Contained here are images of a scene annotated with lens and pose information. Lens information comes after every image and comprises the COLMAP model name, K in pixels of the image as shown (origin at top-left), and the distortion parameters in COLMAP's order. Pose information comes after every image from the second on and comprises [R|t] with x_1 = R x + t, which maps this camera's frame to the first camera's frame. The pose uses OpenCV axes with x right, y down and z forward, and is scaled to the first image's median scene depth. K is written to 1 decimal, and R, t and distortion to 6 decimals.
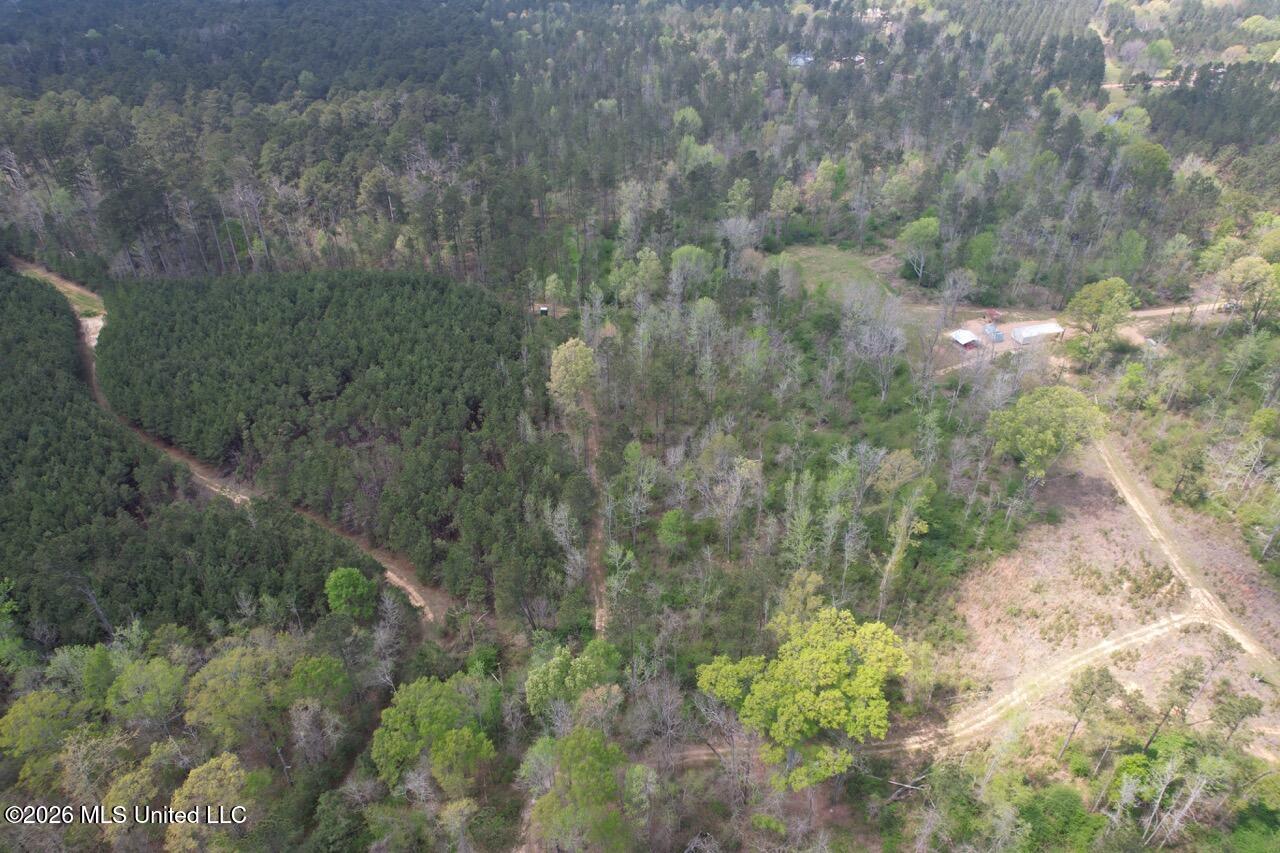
lens RADIAL K [[816.3, 0, 642.6], [0, 816.3, 440.8], [0, 0, 1]] dist [-0.076853, 0.069736]
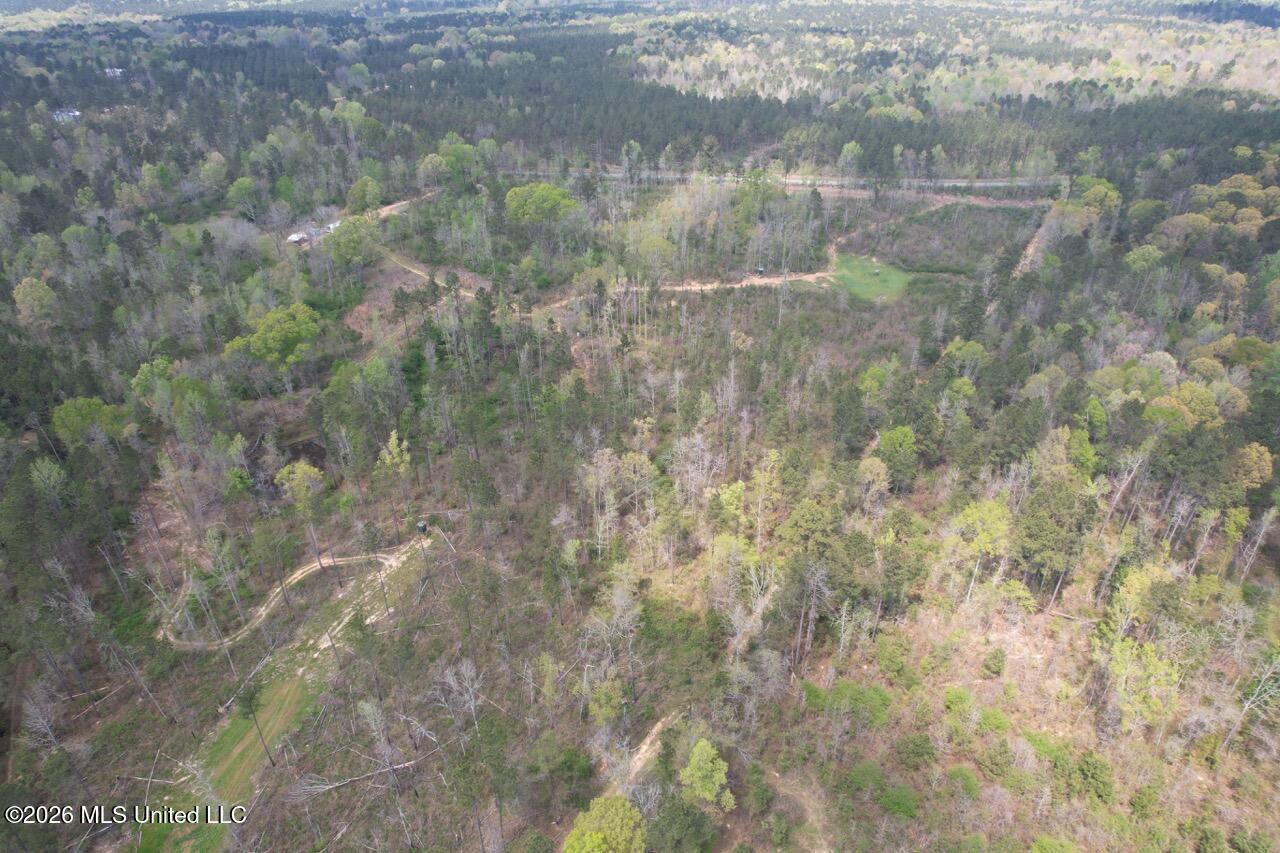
lens RADIAL K [[820.9, 0, 640.0], [0, 820.9, 426.5], [0, 0, 1]] dist [-0.075294, 0.077077]
pose [[0.686671, -0.373935, 0.623422, -0.141271], [0.420536, 0.903836, 0.078929, 0.193727], [-0.592985, 0.207973, 0.777892, -0.291451]]
